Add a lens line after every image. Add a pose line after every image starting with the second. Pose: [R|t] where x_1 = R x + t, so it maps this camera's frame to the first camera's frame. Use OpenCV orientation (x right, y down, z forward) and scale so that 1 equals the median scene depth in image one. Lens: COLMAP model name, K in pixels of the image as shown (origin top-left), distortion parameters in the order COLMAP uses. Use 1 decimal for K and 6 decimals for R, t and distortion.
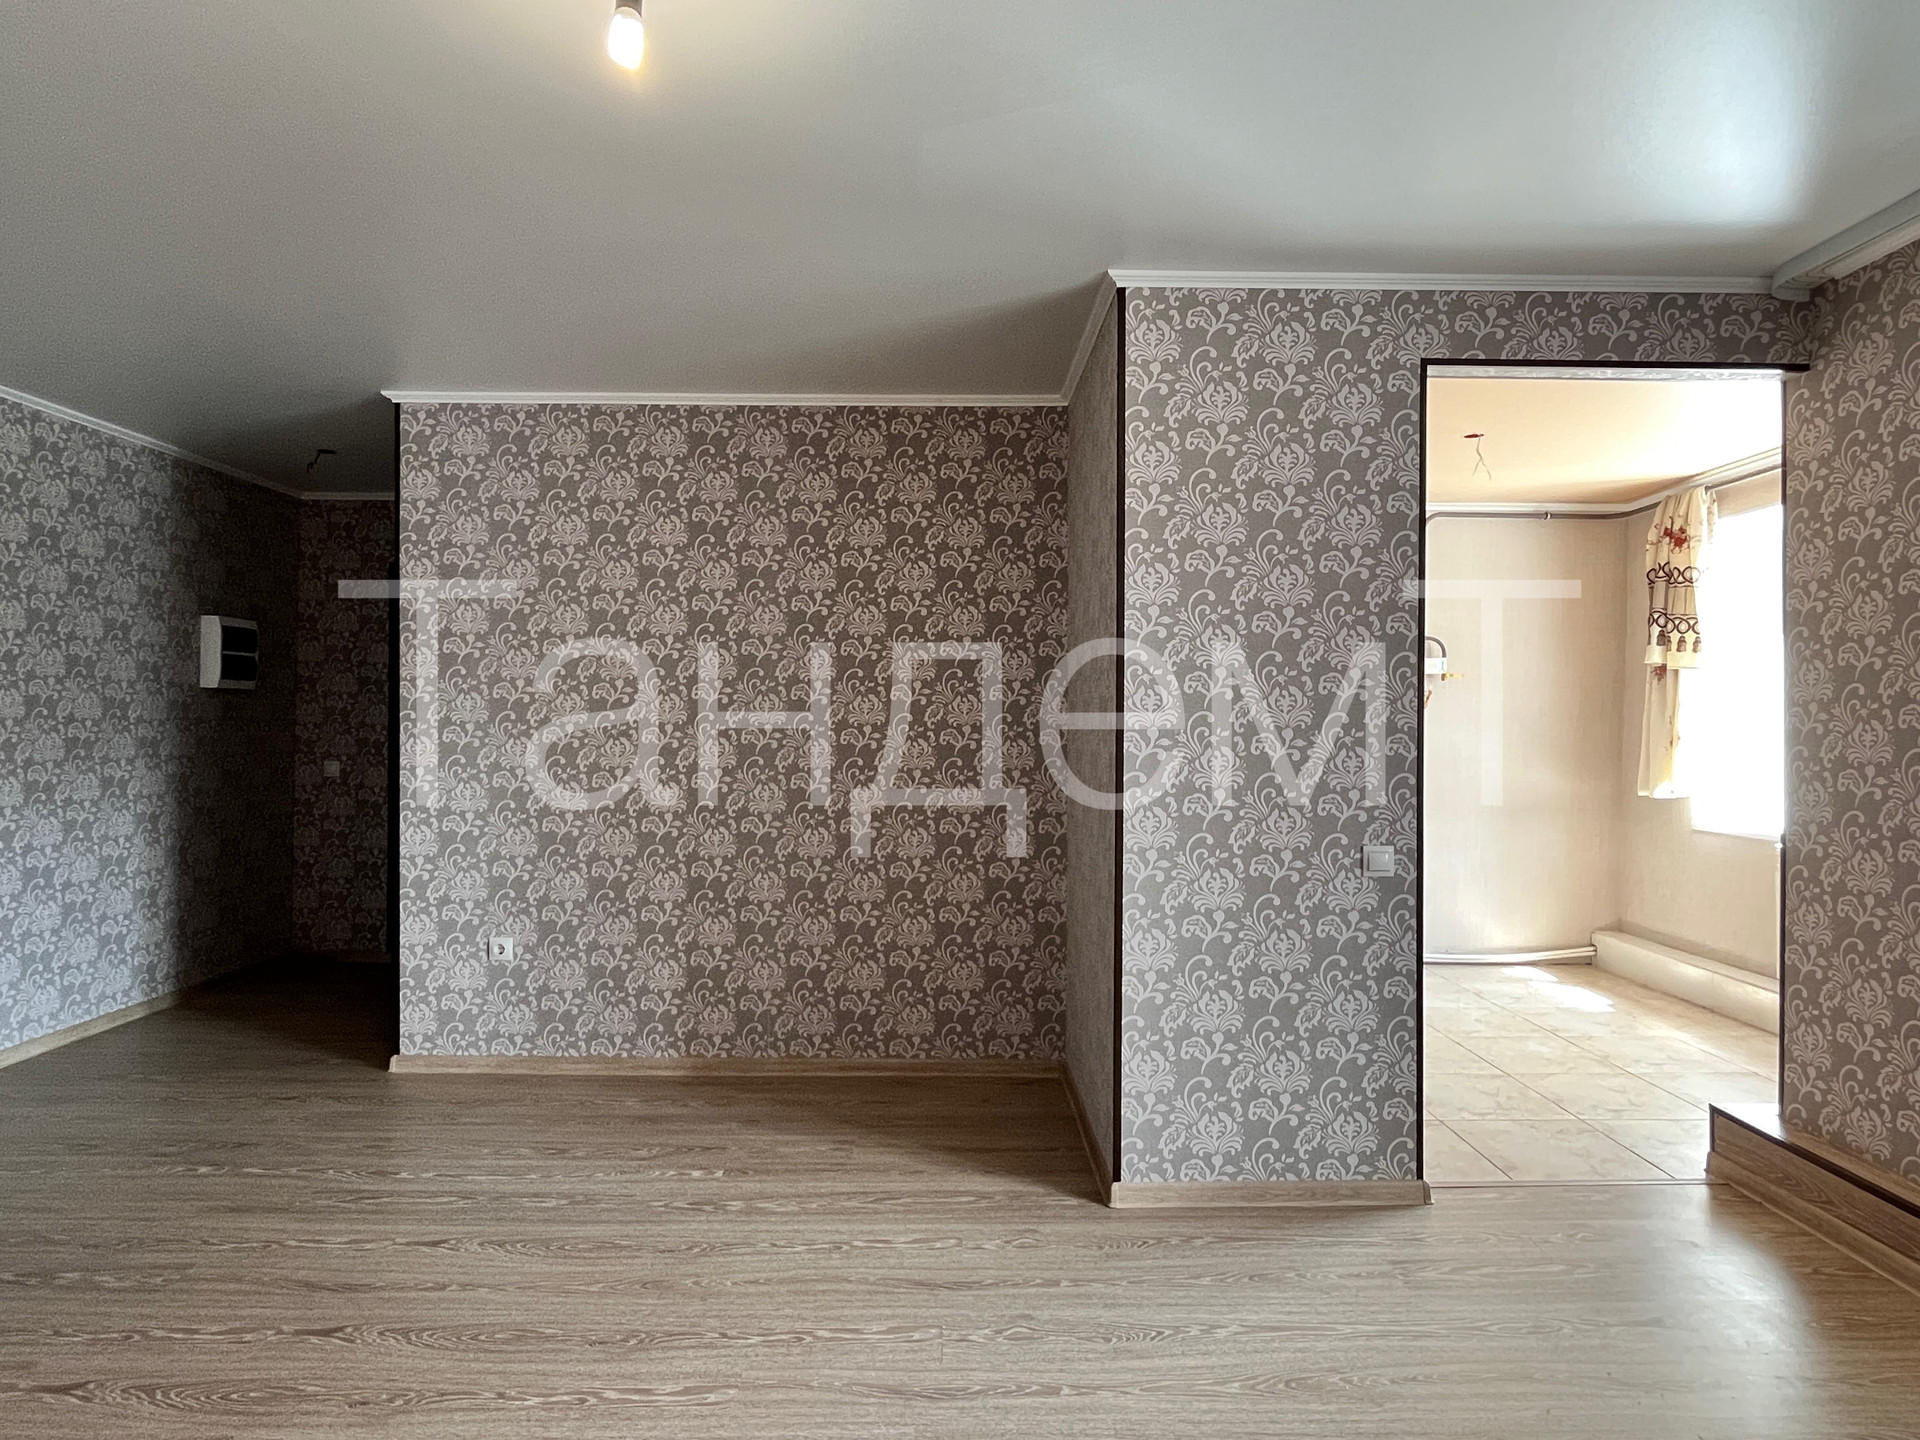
lens RADIAL K [[1076.4, 0, 959.6], [0, 1076.4, 725.0], [0, 0, 1]] dist [-0.001406, 0.000951]
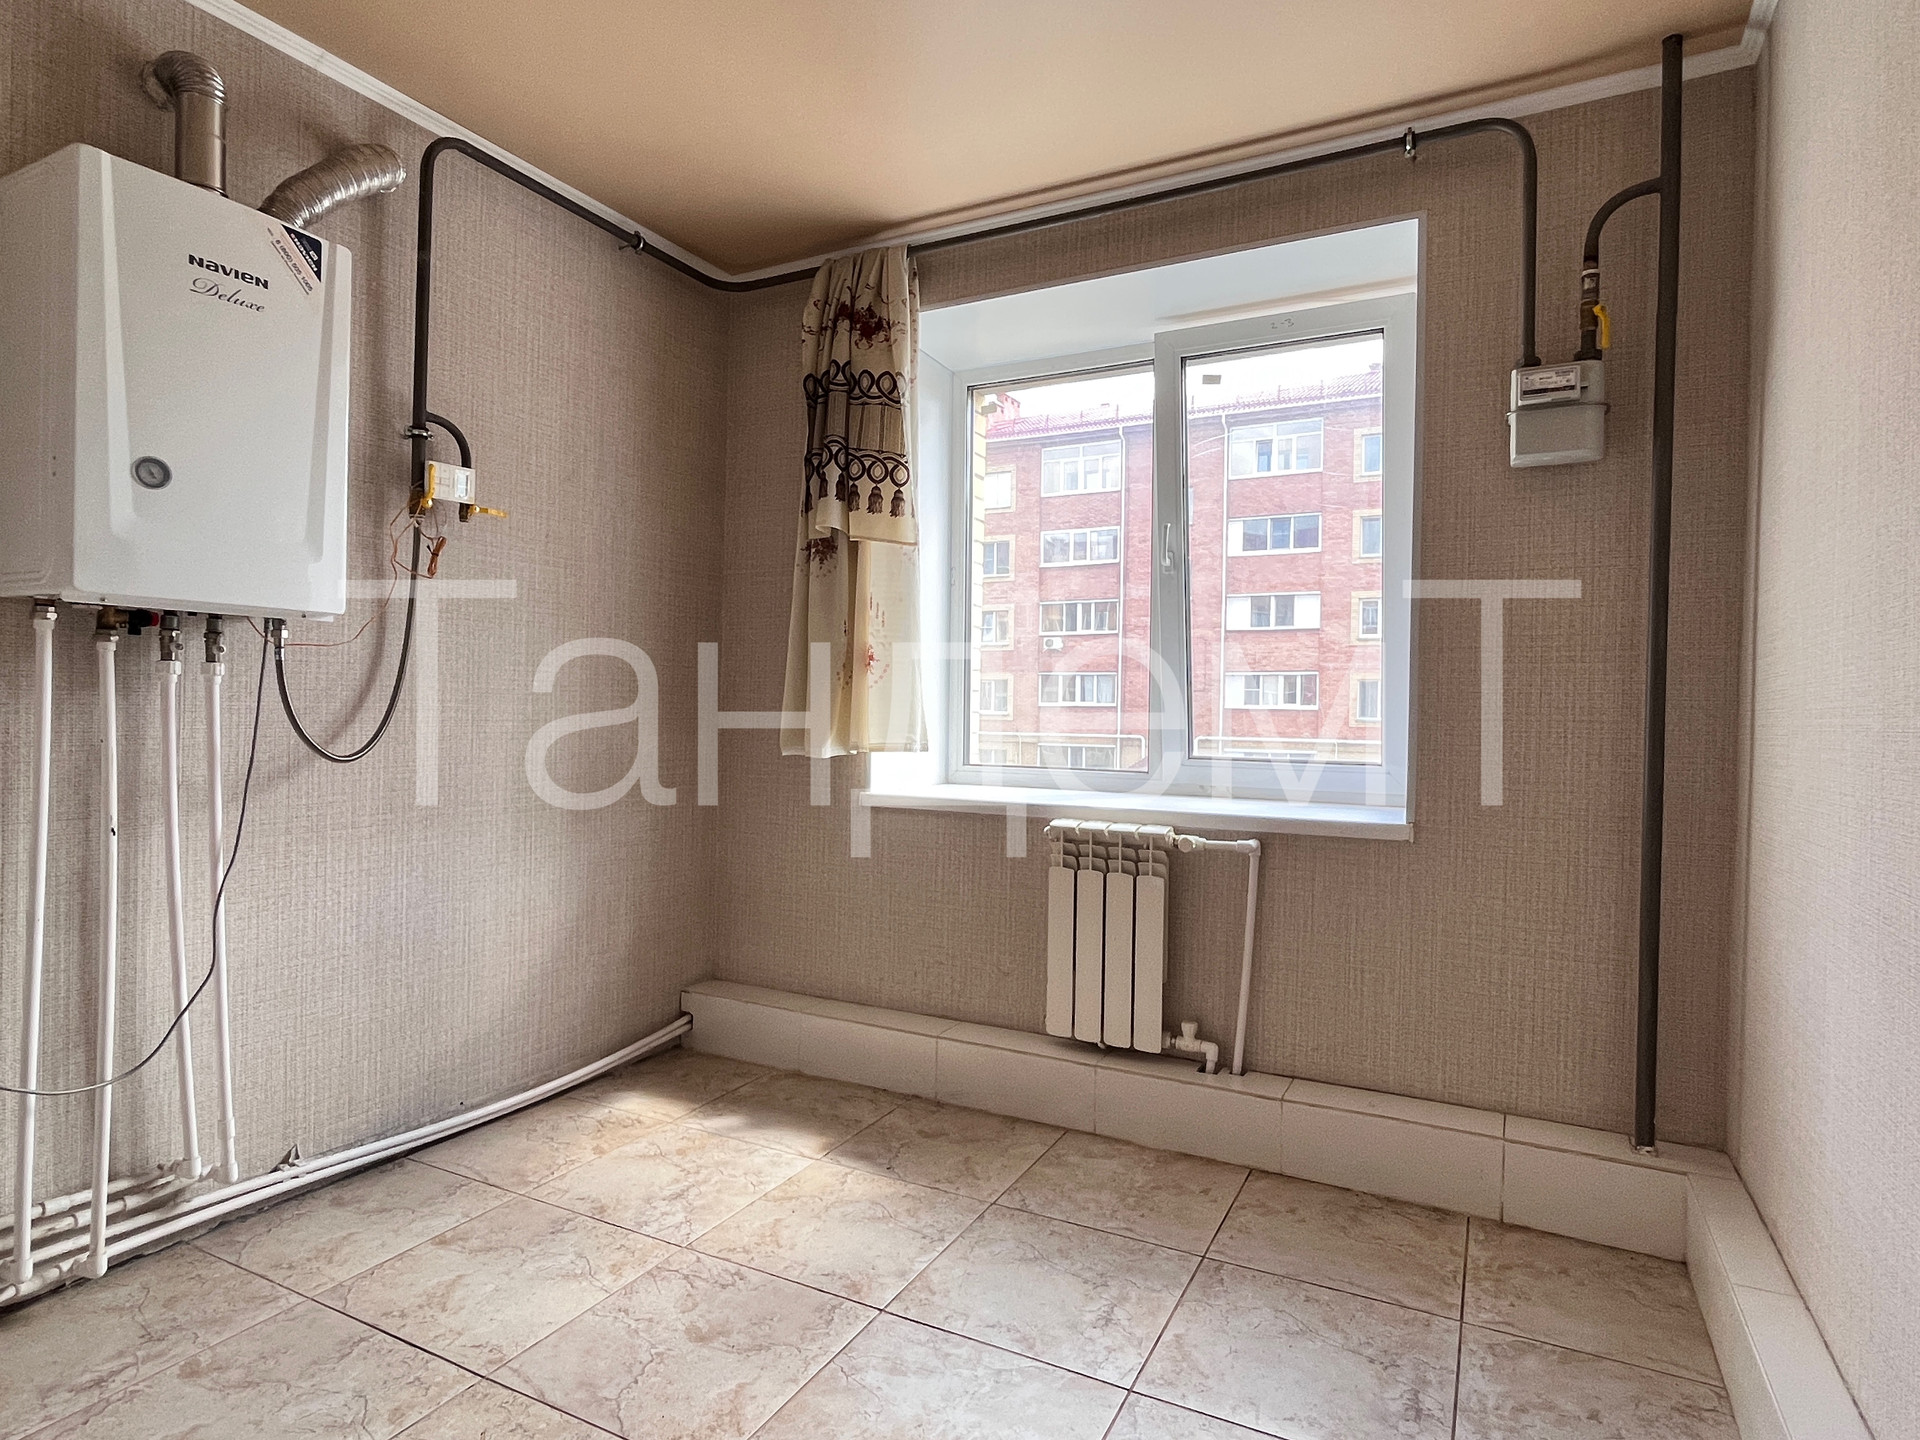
lens RADIAL K [[1027.3, 0, 1011.1], [0, 1027.3, 716.3], [0, 0, 1]] dist [-0.003783, -0.000704]
pose [[0.448294, -0.006475, 0.893863, 0.243922], [-0.004184, 0.999948, 0.009342, 0.050856], [-0.893876, -0.007927, 0.448244, 0.857427]]
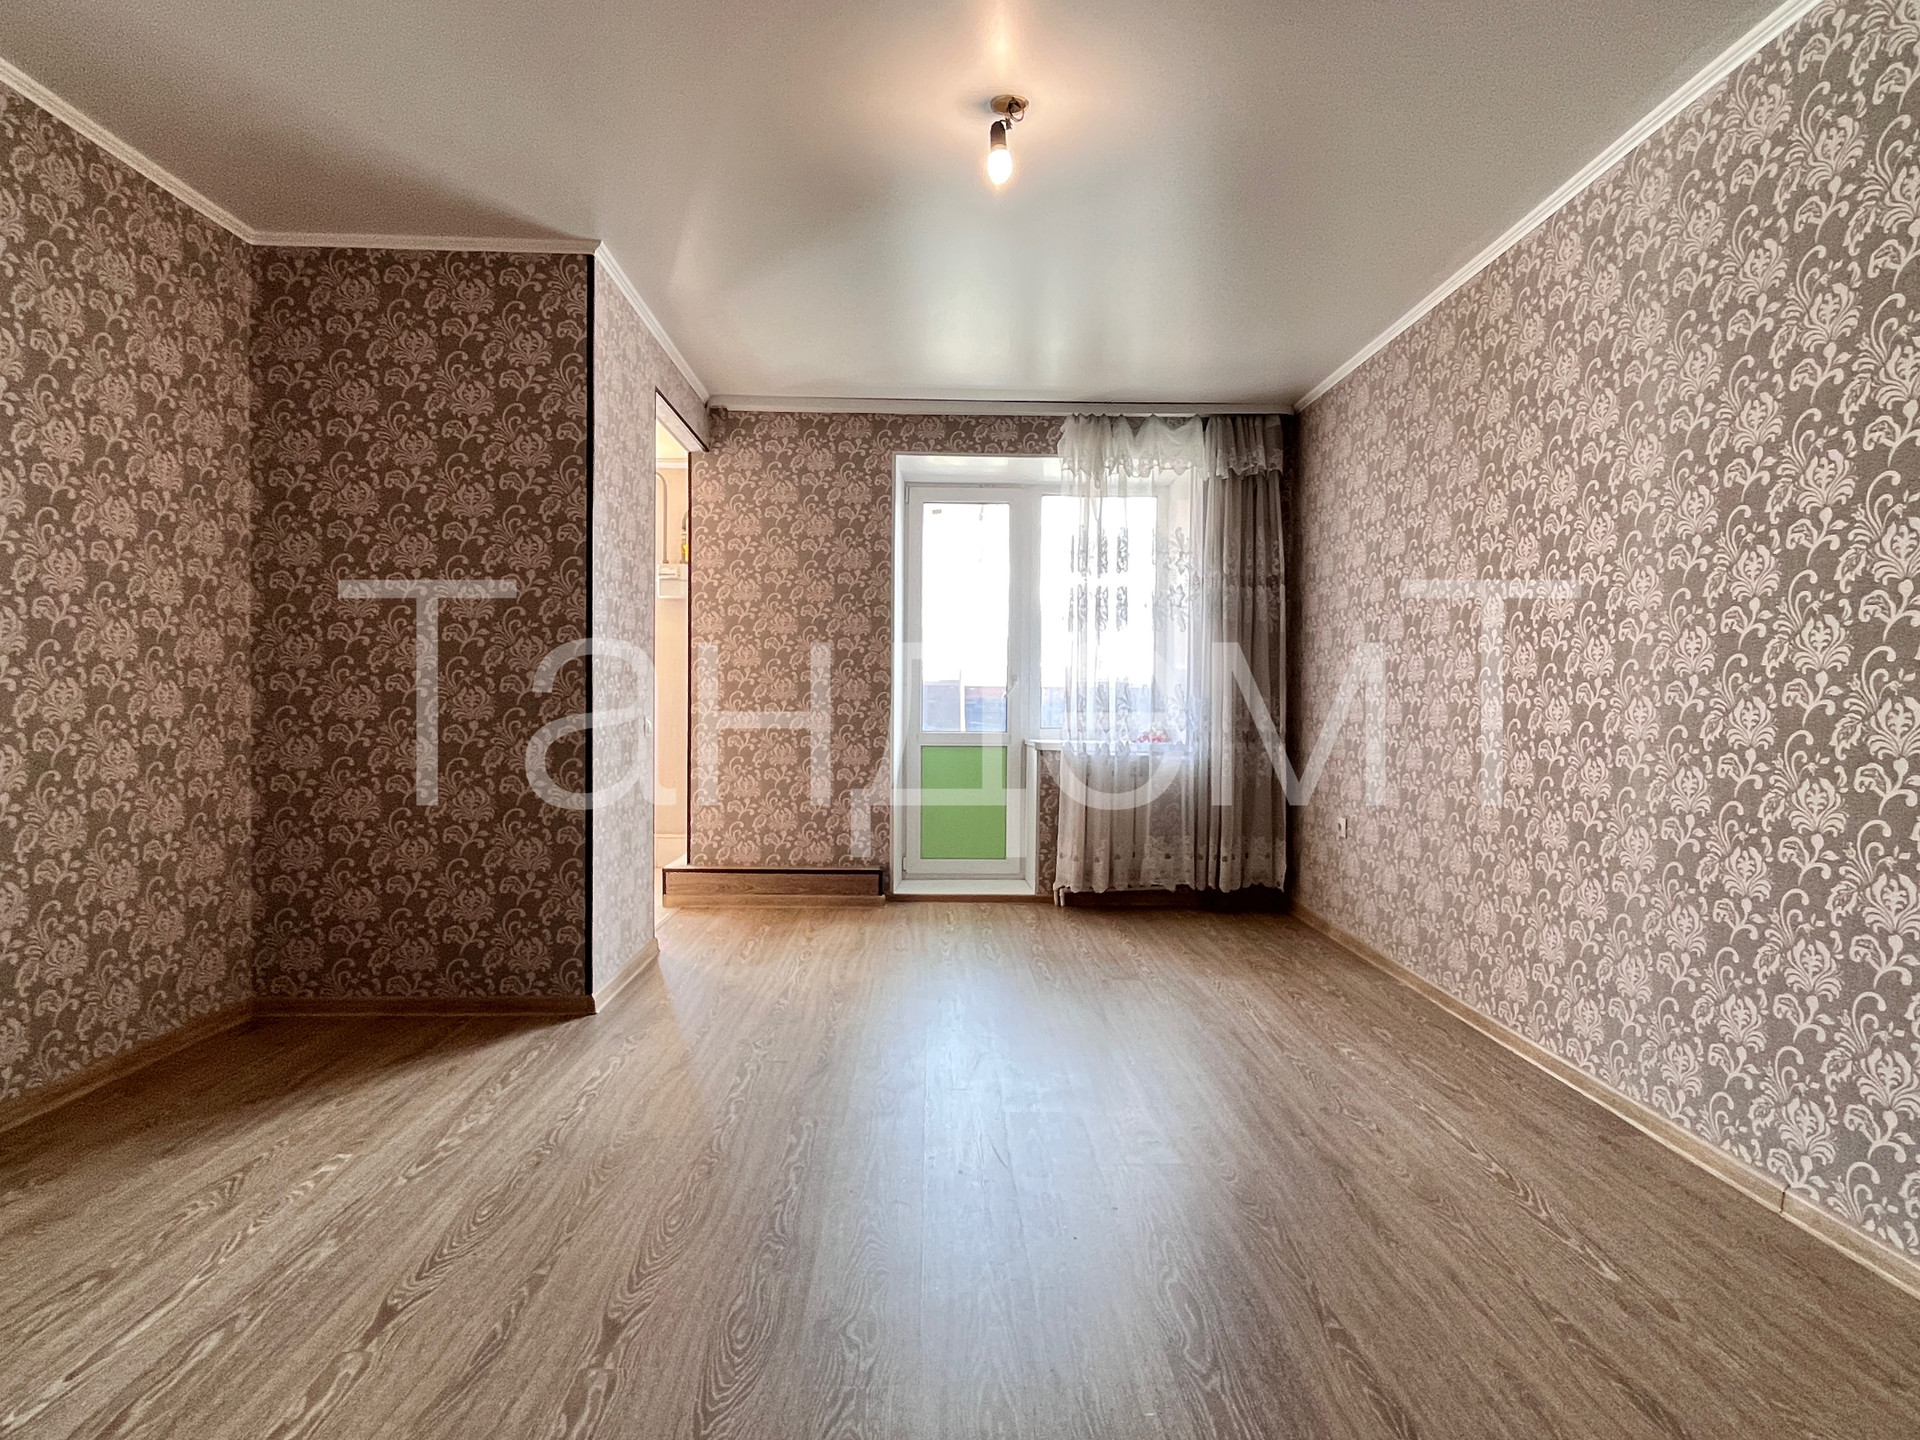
lens RADIAL K [[1078.3, 0, 960.0], [0, 1078.3, 723.8], [0, 0, 1]] dist [-0.005235, 0.000629]
pose [[-0.018274, -0.027024, 0.999468, -0.785287], [-0.013300, 0.999553, 0.026783, 0.057518], [-0.999745, -0.012804, -0.018625, 0.442336]]
